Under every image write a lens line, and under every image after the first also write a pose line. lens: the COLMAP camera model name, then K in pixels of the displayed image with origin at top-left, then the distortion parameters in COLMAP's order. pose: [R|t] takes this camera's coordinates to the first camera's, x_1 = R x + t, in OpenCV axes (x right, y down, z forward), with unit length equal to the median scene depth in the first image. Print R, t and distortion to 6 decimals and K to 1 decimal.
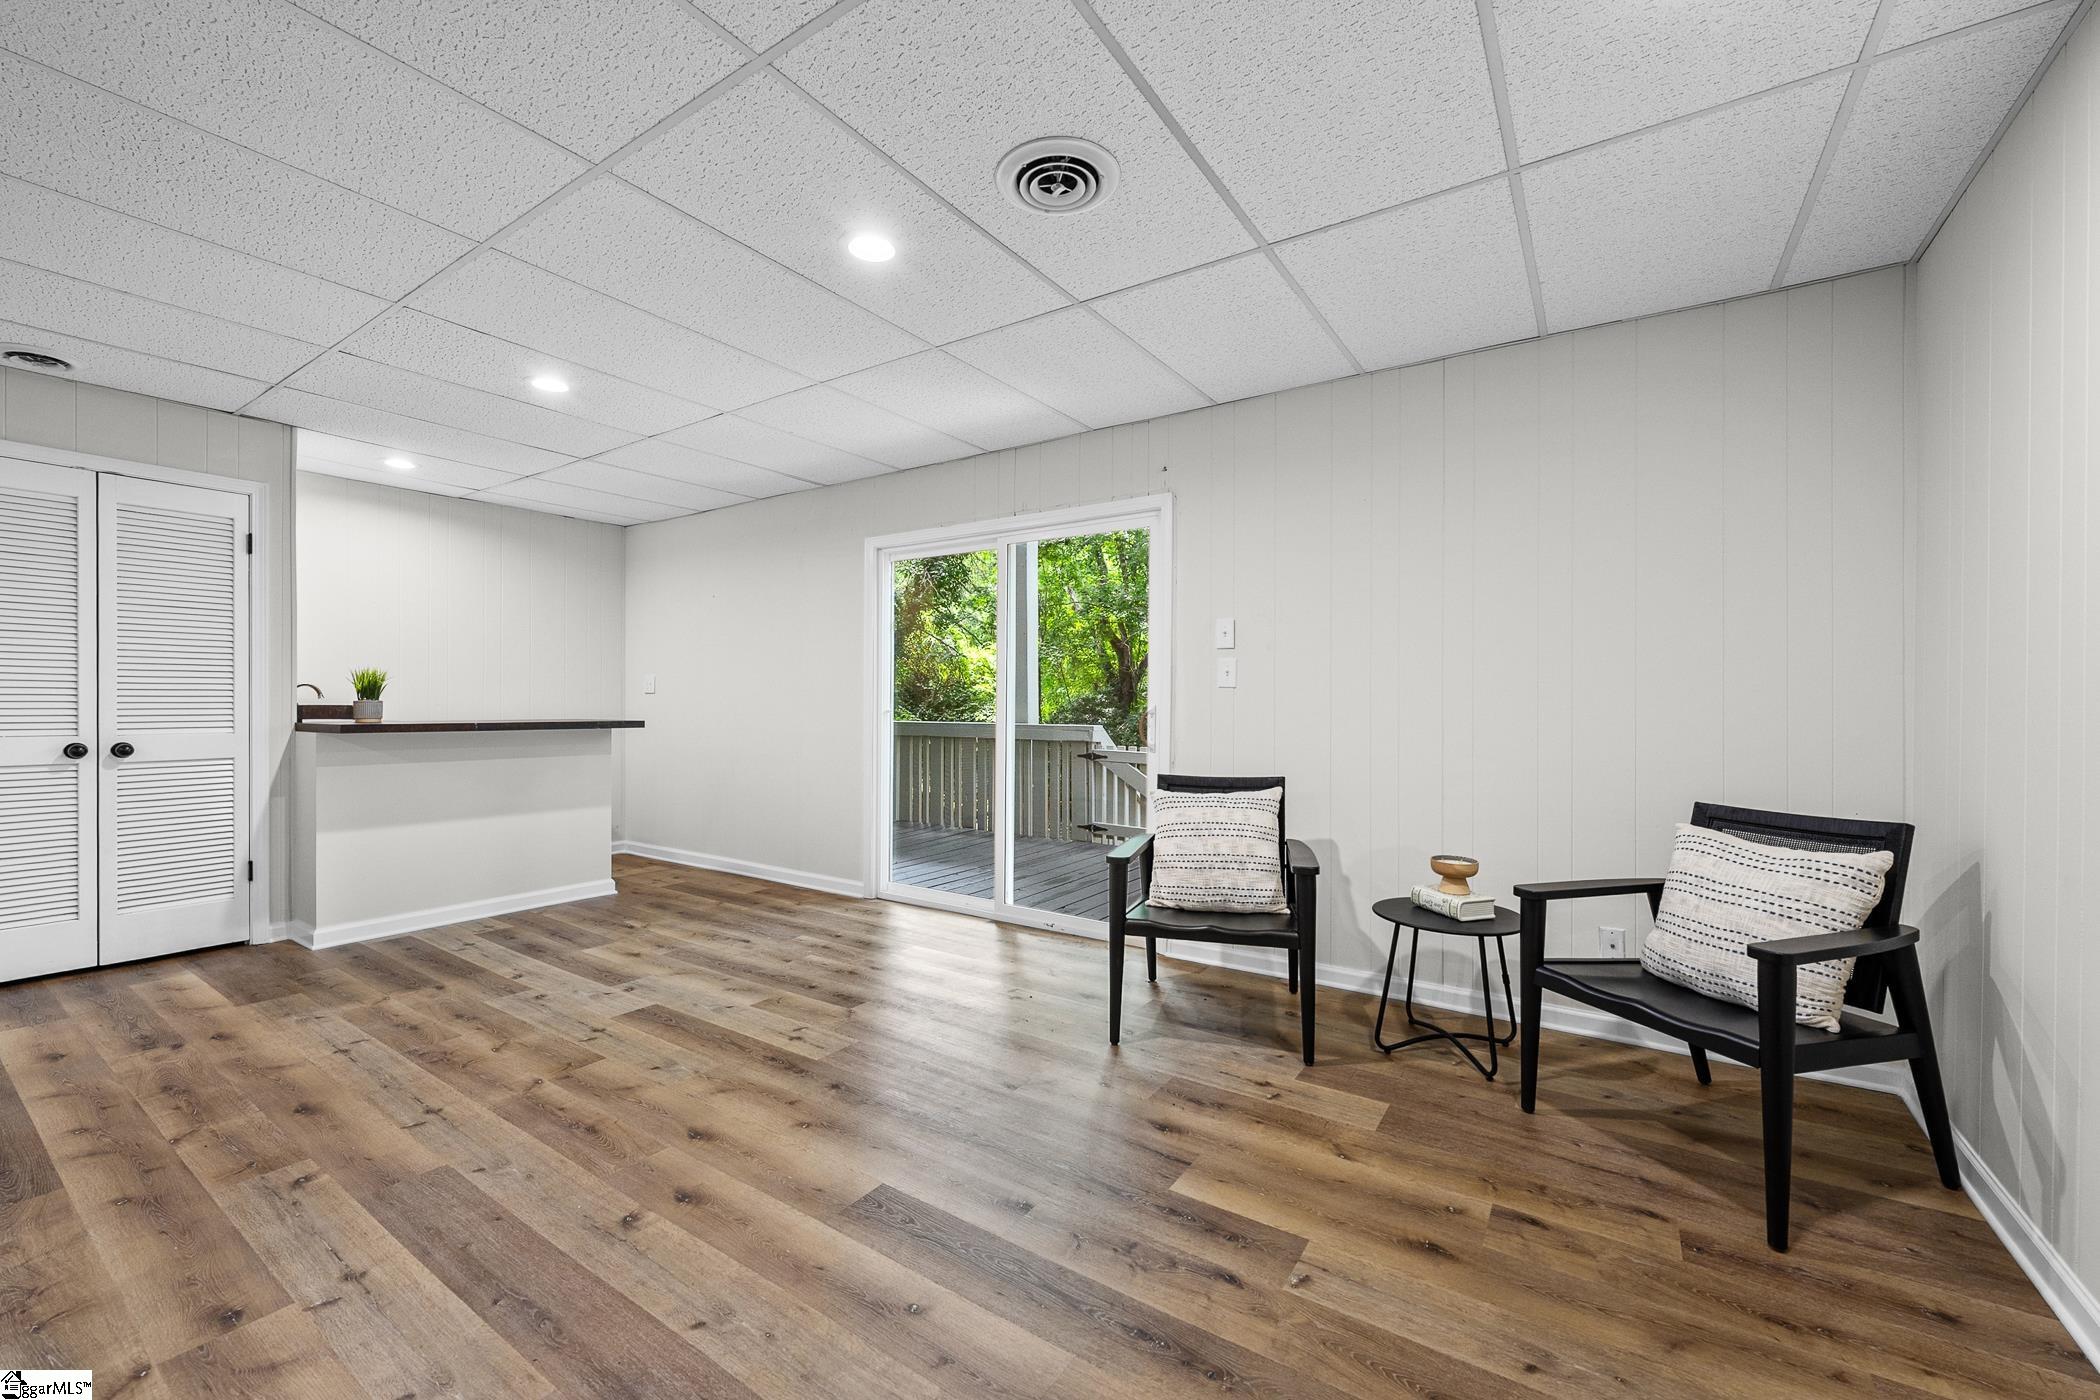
lens RADIAL K [[841.6, 0, 1050.0], [0, 841.6, 700.0], [0, 0, 1]] dist [-0.001543, 0.000080]
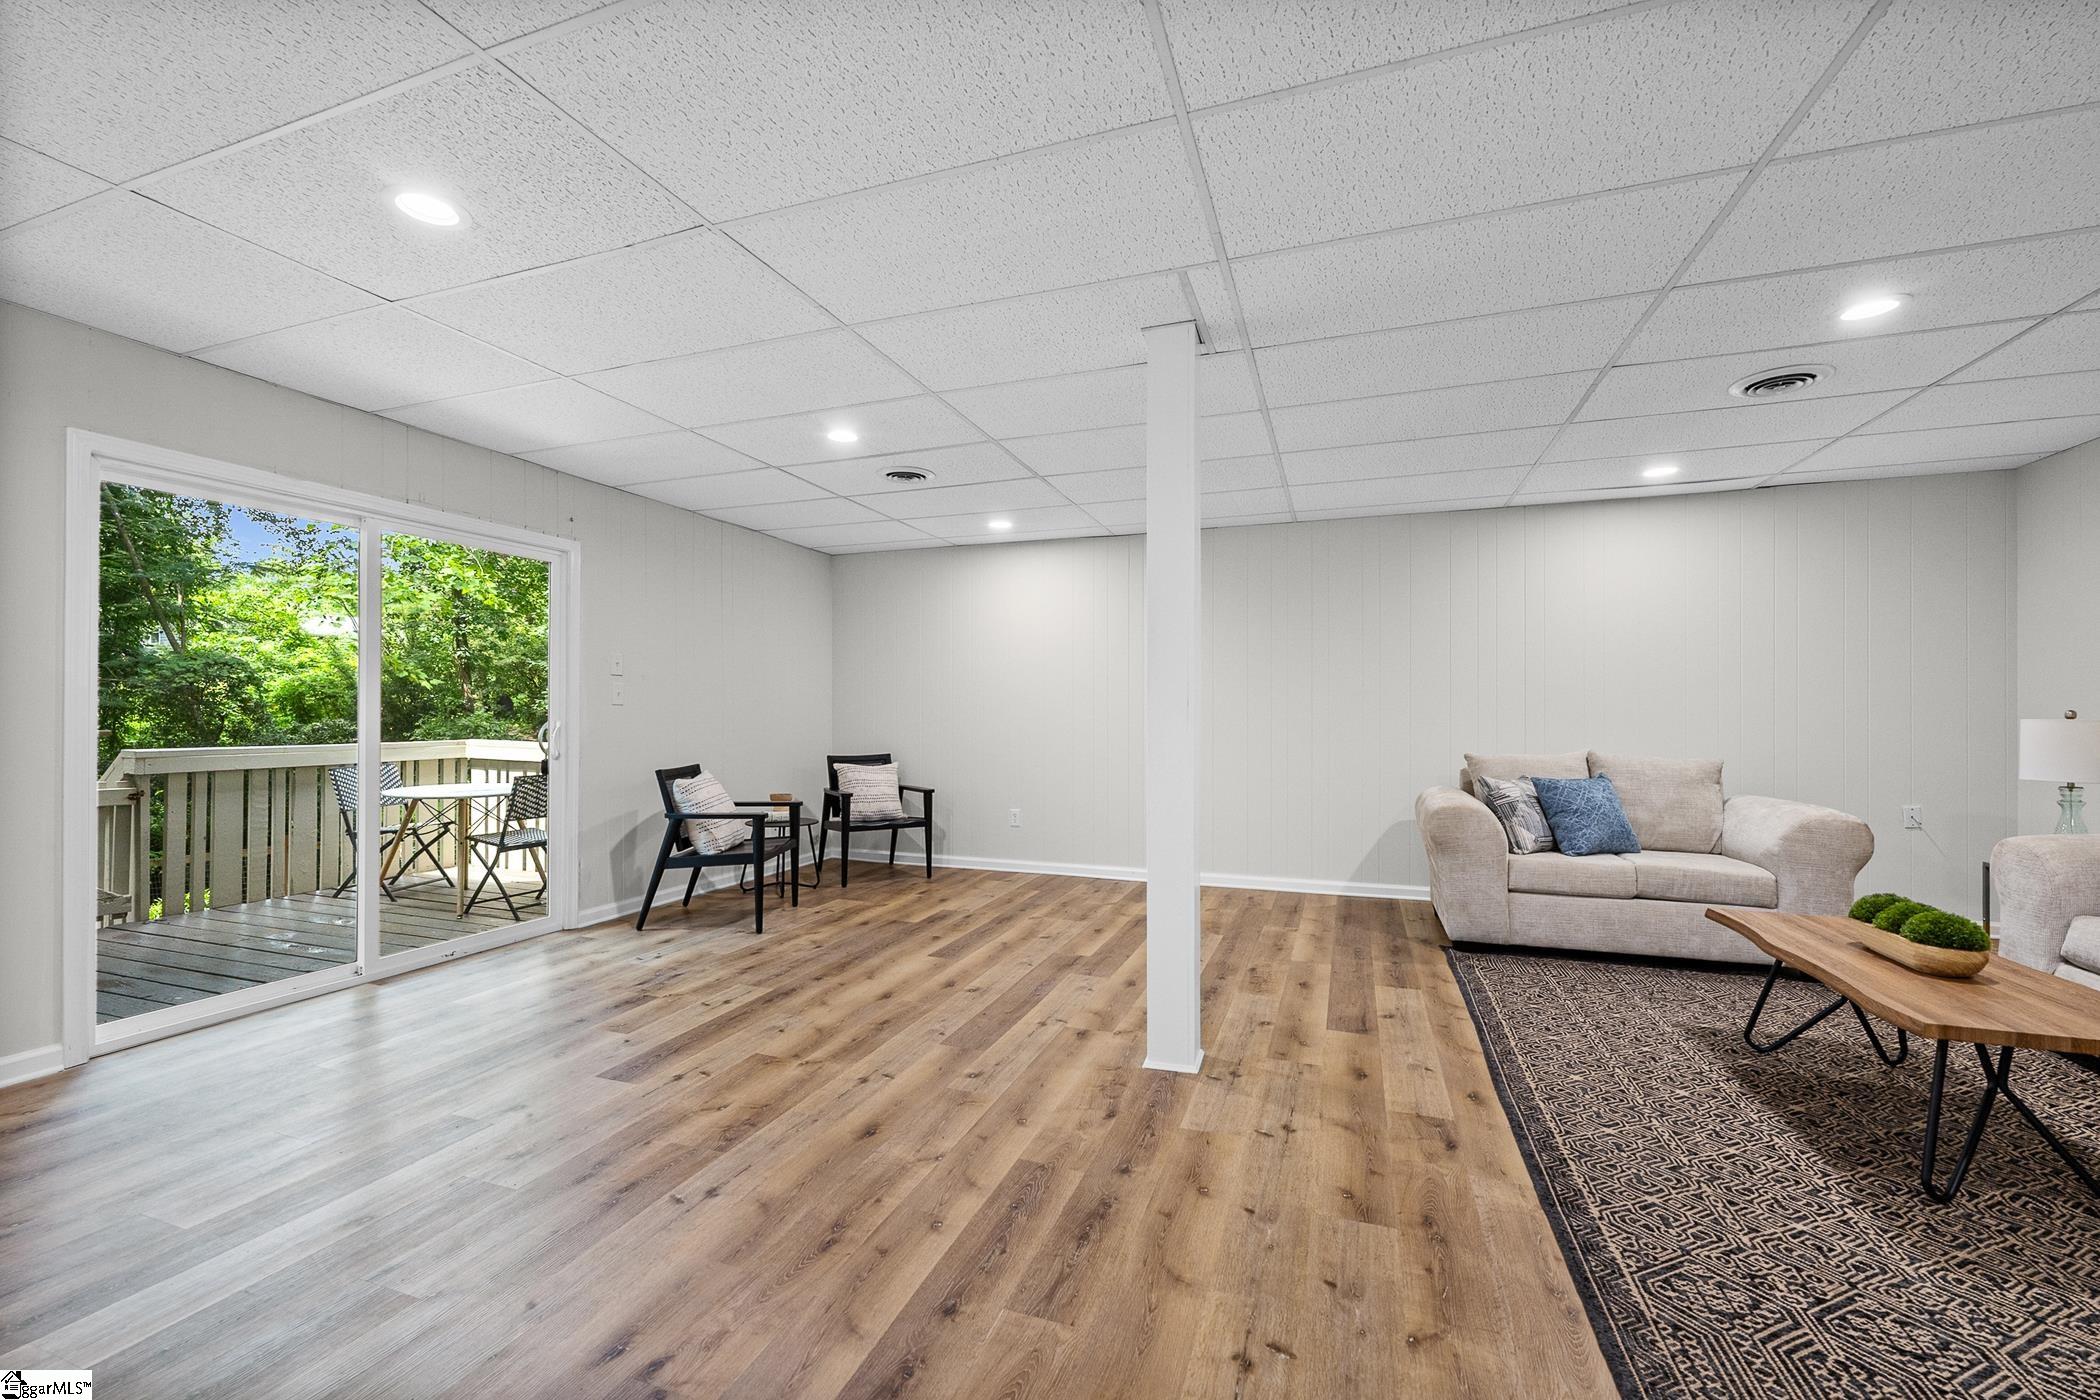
lens RADIAL K [[841.6, 0, 1050.0], [0, 841.6, 700.0], [0, 0, 1]] dist [-0.001543, 0.000080]
pose [[-0.251906, 0.011599, 0.967682, -1.619788], [-0.007197, 0.999878, -0.013858, -0.012064], [-0.967725, -0.010455, -0.251791, 0.886995]]
